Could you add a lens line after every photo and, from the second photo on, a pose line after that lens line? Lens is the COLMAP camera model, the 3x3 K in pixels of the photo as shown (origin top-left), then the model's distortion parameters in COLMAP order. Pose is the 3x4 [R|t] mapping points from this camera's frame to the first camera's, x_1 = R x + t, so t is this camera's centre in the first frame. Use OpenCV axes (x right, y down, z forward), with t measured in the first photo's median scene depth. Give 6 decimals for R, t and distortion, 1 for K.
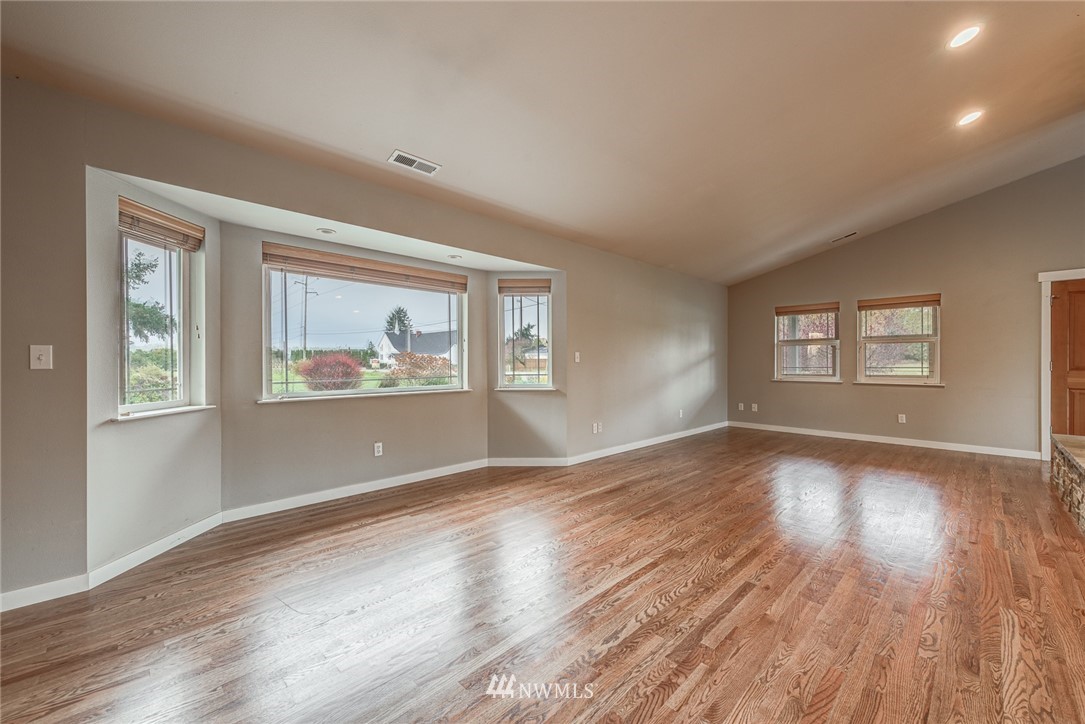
lens RADIAL K [[428.7, 0, 542.0], [0, 428.7, 354.7], [0, 0, 1]] dist [0.009912, -0.004589]
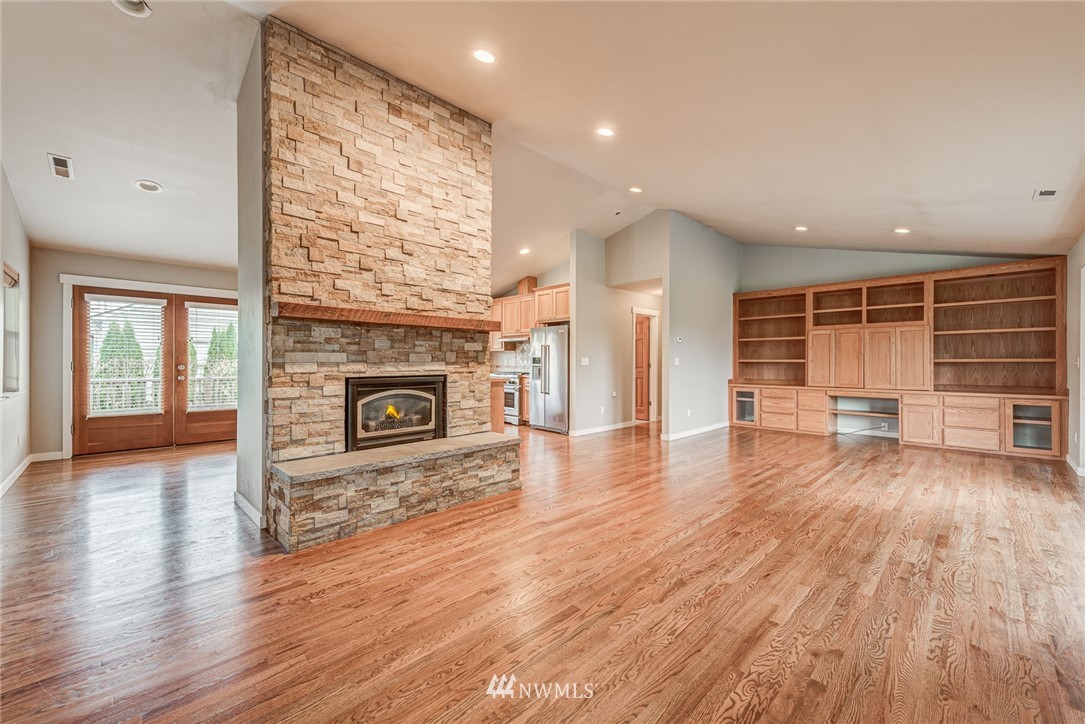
lens RADIAL K [[428.7, 0, 537.6], [0, 428.7, 362.1], [0, 0, 1]] dist [0.009912, -0.004589]
pose [[-0.999981, -0.001009, 0.006151, 1.043002], [-0.001126, 0.999819, -0.018988, 0.031151], [-0.006131, -0.018994, -0.999801, 2.126138]]
